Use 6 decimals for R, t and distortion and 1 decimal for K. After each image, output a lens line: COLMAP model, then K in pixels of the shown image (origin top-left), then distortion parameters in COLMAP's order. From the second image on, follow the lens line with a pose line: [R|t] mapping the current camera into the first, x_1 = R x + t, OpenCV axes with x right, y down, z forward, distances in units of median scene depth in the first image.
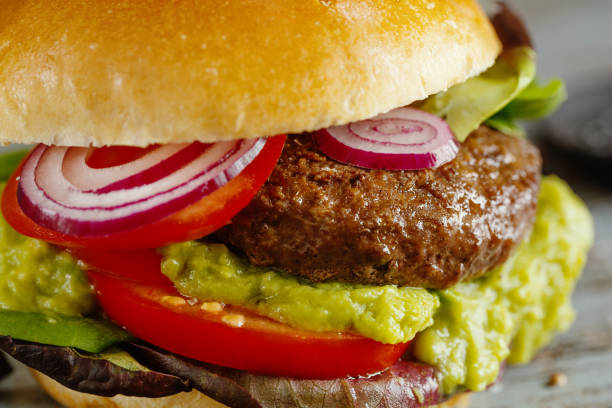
lens RADIAL K [[2477.6, 0, 306.0], [0, 2477.6, 204.0], [0, 0, 1]] dist [0.250799, -8.468525]
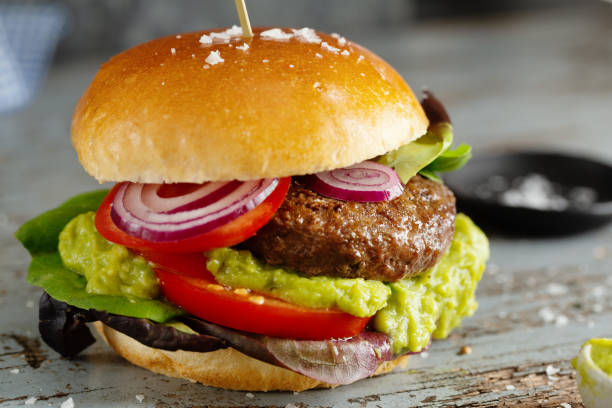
lens RADIAL K [[2477.6, 0, 306.0], [0, 2477.6, 204.0], [0, 0, 1]] dist [0.250799, -8.468525]
pose [[0.997586, 0.008267, 0.068953, -0.102436], [-0.005157, 0.998967, -0.045155, 0.055845], [-0.069255, 0.044691, 0.996597, -0.493834]]
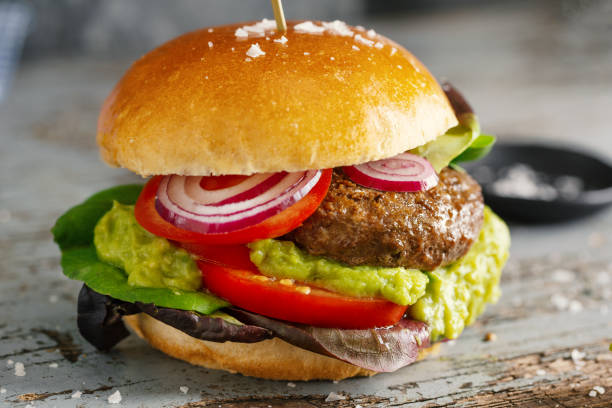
lens RADIAL K [[2477.6, 0, 306.0], [0, 2477.6, 204.0], [0, 0, 1]] dist [0.250799, -8.468525]
pose [[0.987009, -0.004372, 0.160606, -0.267885], [0.011709, 0.998929, -0.044764, 0.061482], [-0.160239, 0.046063, 0.986003, -0.491246]]
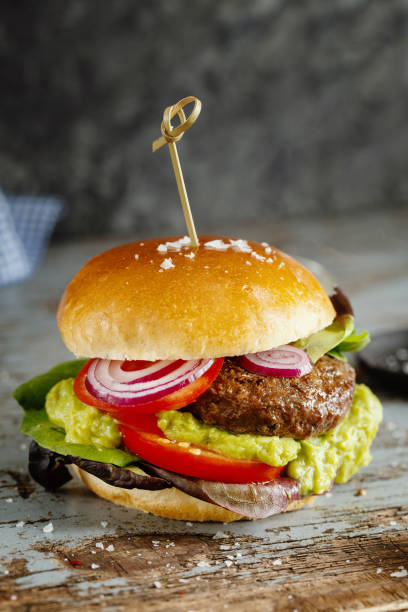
lens RADIAL K [[2477.6, 0, 204.0], [0, 2477.6, 306.0], [0, 0, 1]] dist [0.250799, -8.468525]
pose [[0.999302, 0.031063, 0.020730, -0.065562], [-0.030111, 0.998544, -0.044746, 0.019430], [-0.022090, 0.044091, 0.998783, -0.943136]]
